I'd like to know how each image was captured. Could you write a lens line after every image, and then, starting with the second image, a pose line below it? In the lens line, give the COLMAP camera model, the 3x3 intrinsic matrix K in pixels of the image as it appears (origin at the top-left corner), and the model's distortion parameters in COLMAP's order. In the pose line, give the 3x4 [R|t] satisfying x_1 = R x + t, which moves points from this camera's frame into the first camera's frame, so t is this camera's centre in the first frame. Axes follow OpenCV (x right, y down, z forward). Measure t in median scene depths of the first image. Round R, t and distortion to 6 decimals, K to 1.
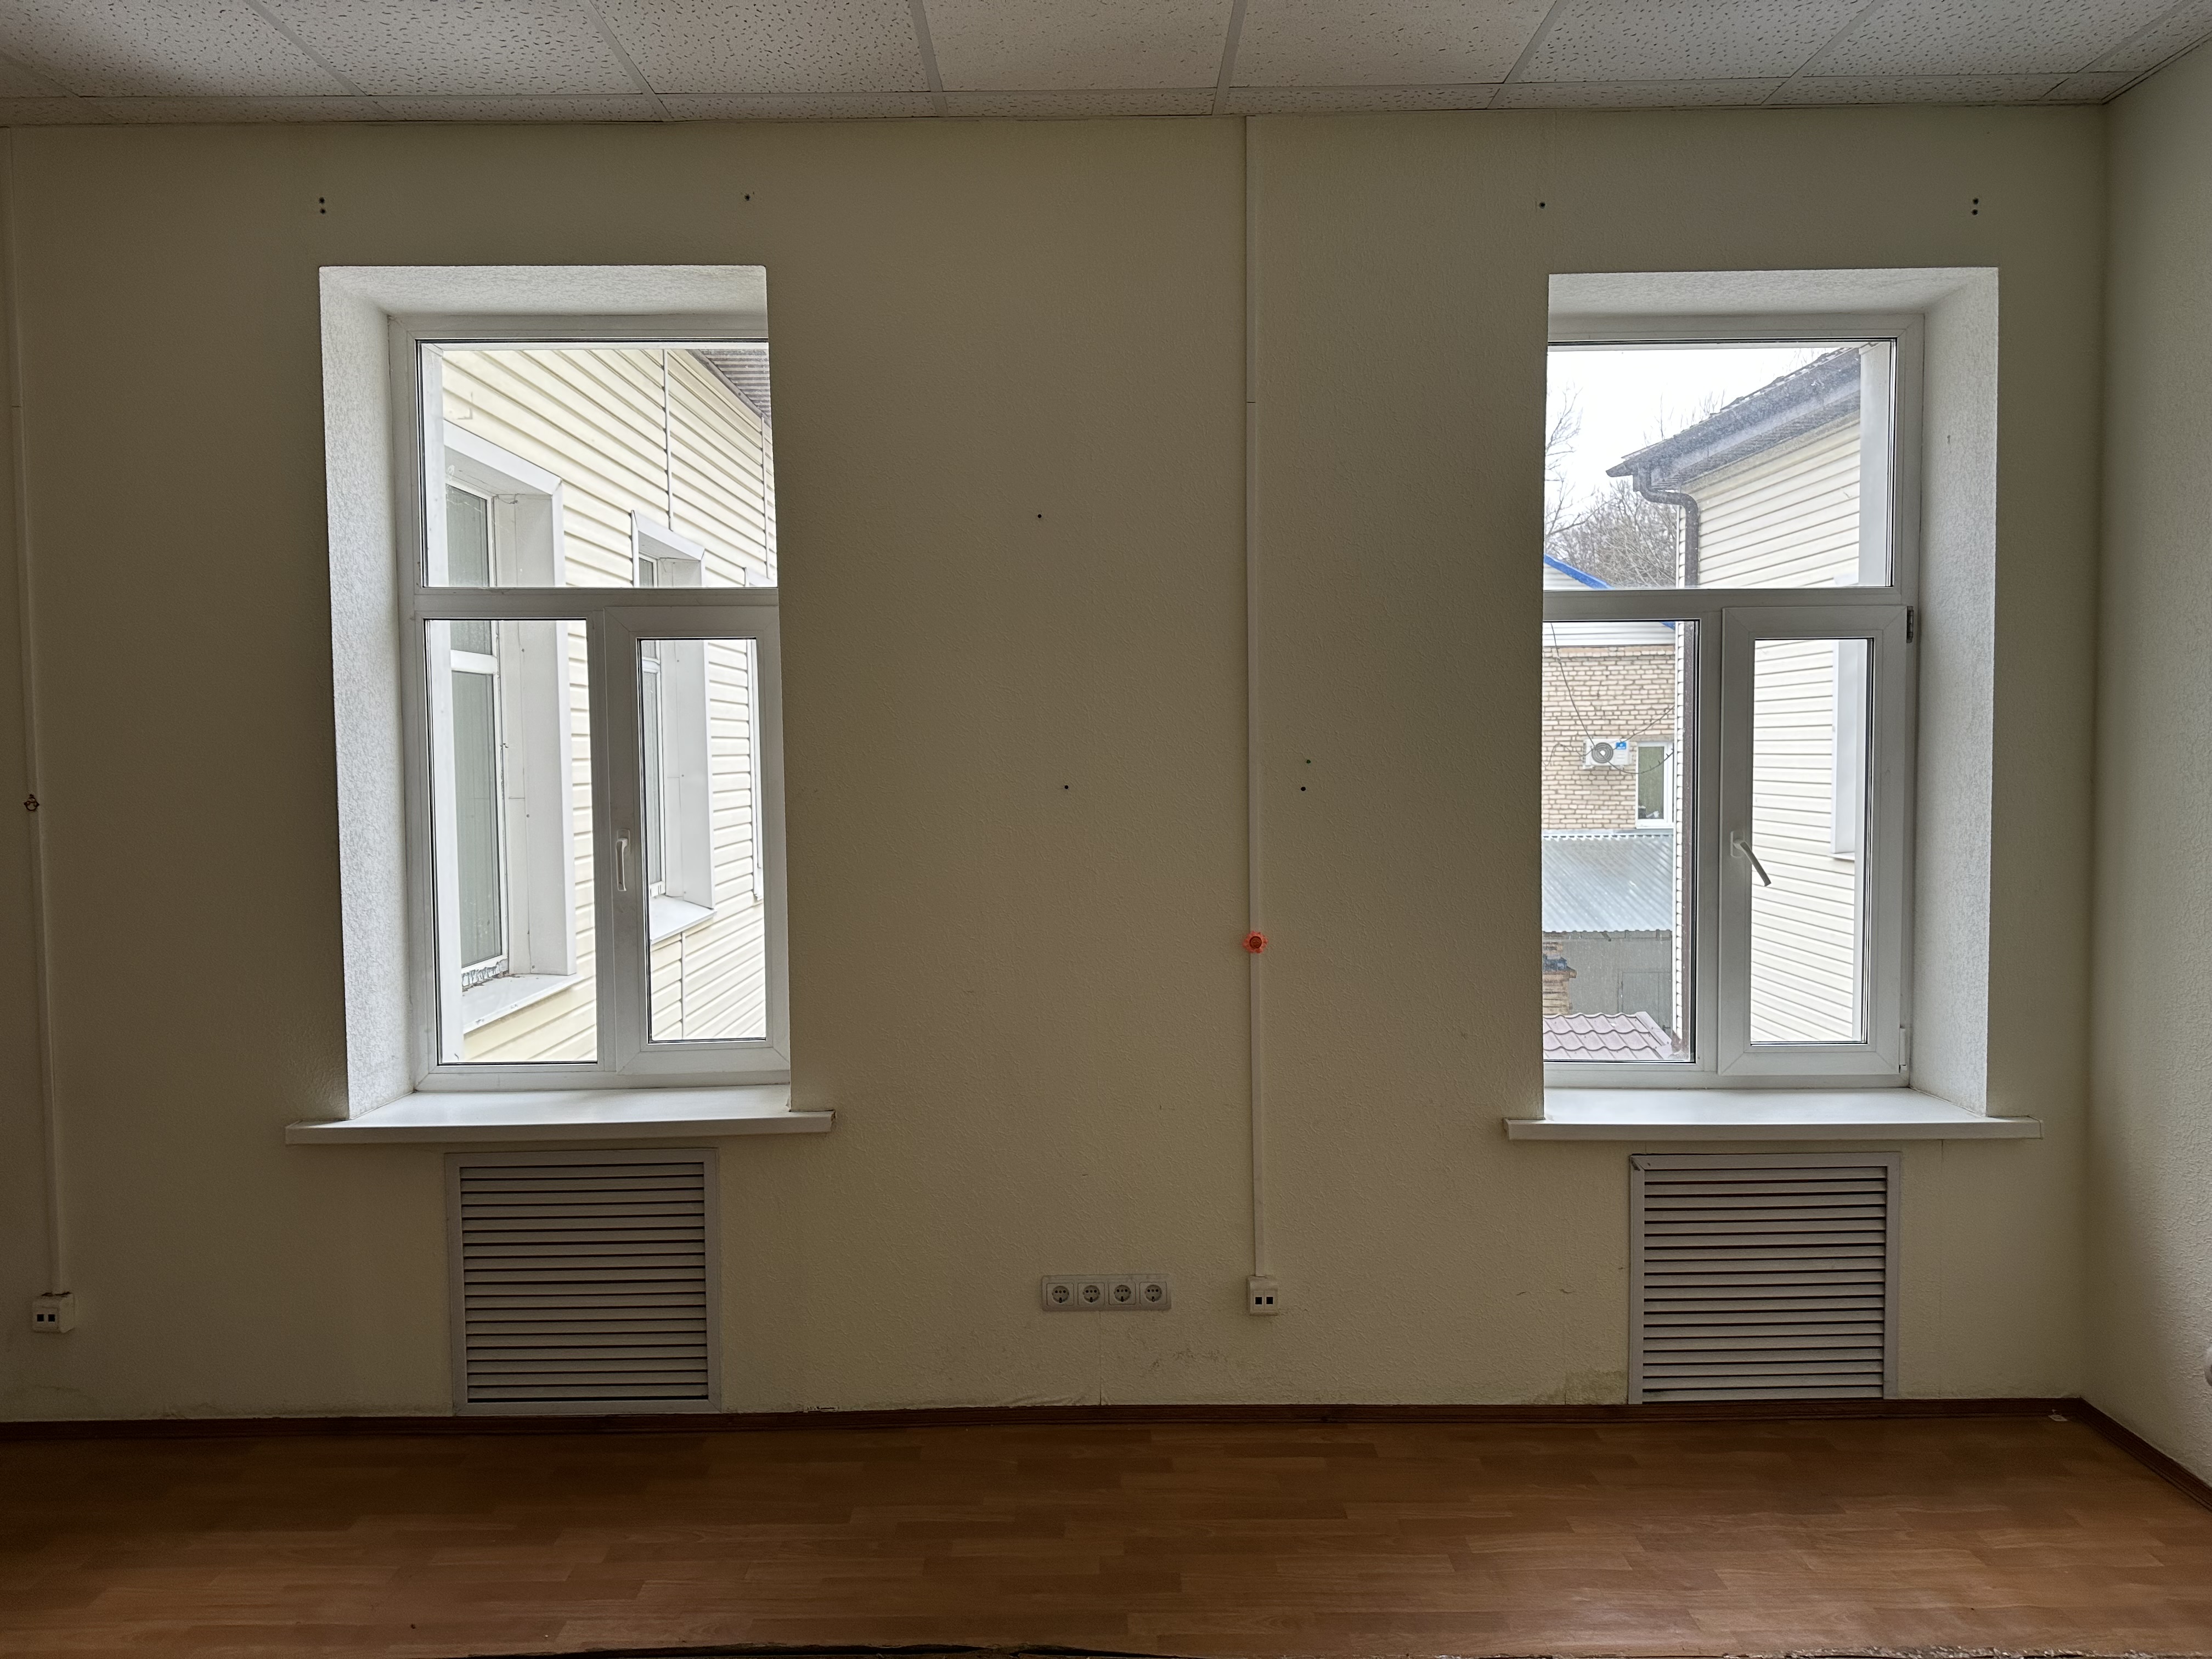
lens RADIAL K [[1534.1, 0, 1106.0], [0, 1534.1, 829.5], [0, 0, 1]] dist [0.001097, 0.000082]
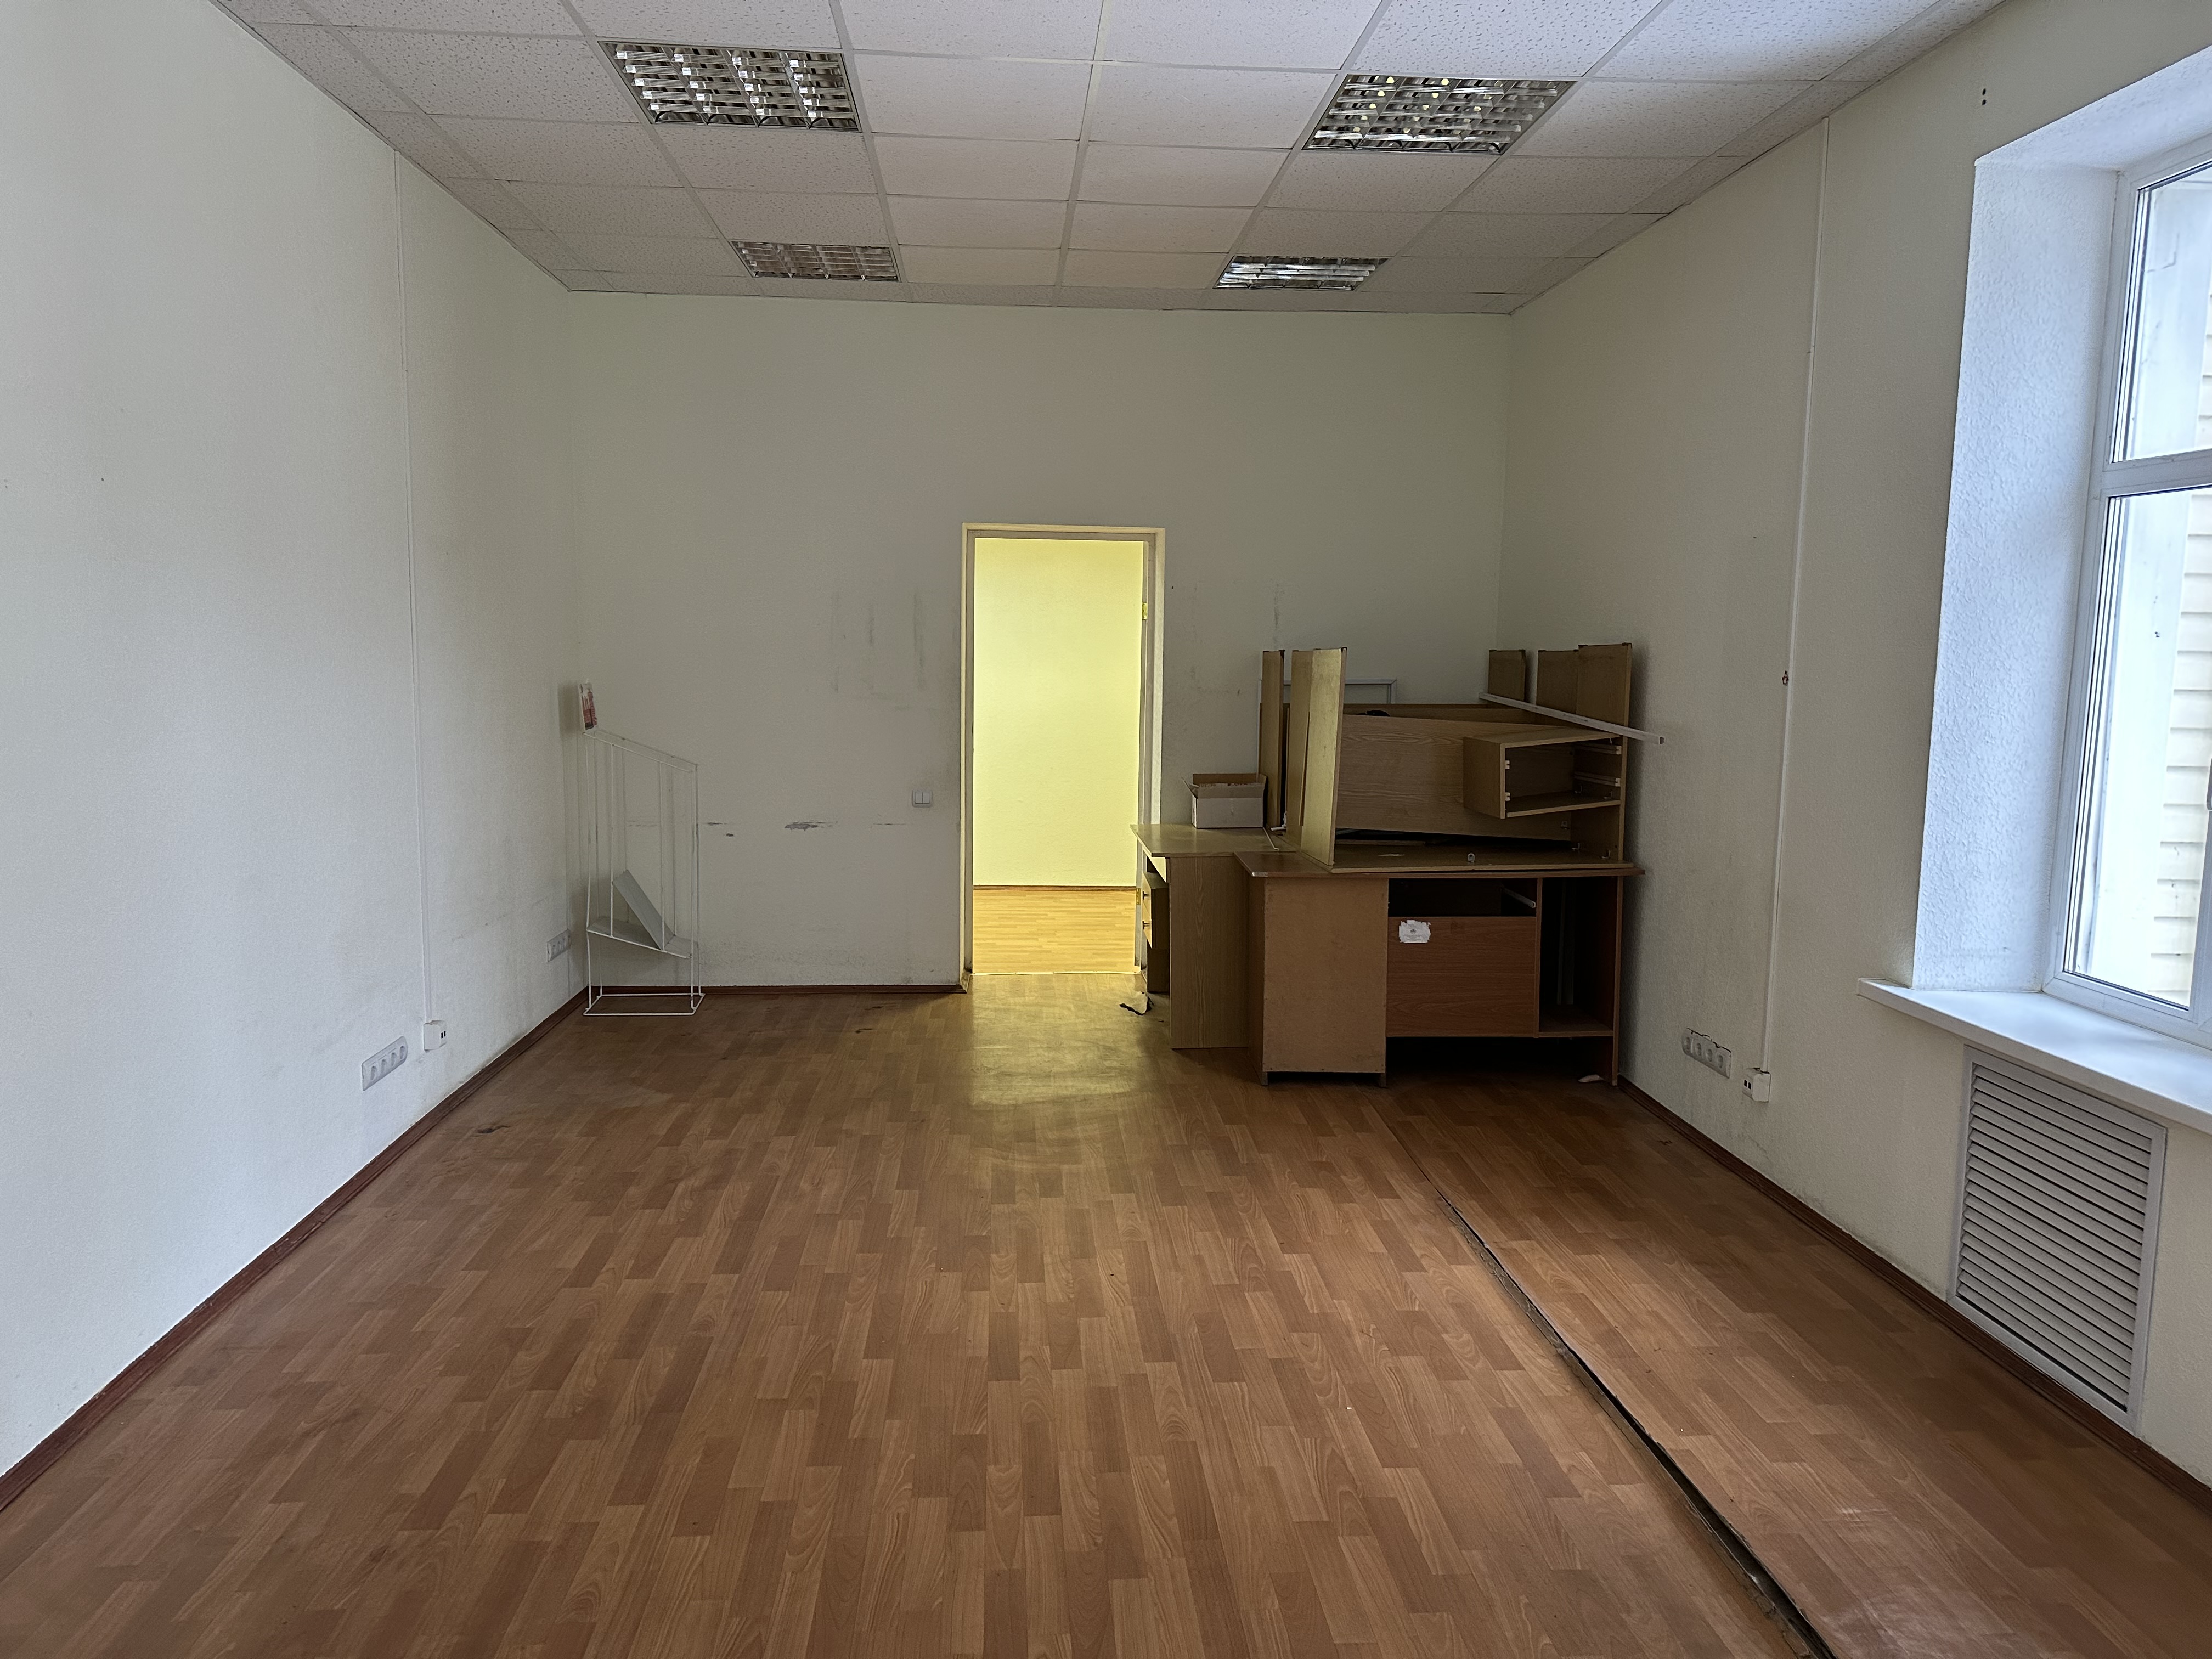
lens RADIAL K [[1534.1, 0, 1106.0], [0, 1534.1, 829.5], [0, 0, 1]] dist [0.001097, 0.000082]
pose [[0.066610, 0.130938, -0.989150, 0.501700], [-0.066588, 0.989725, 0.126530, -0.016298], [0.995555, 0.057437, 0.074644, 0.362115]]
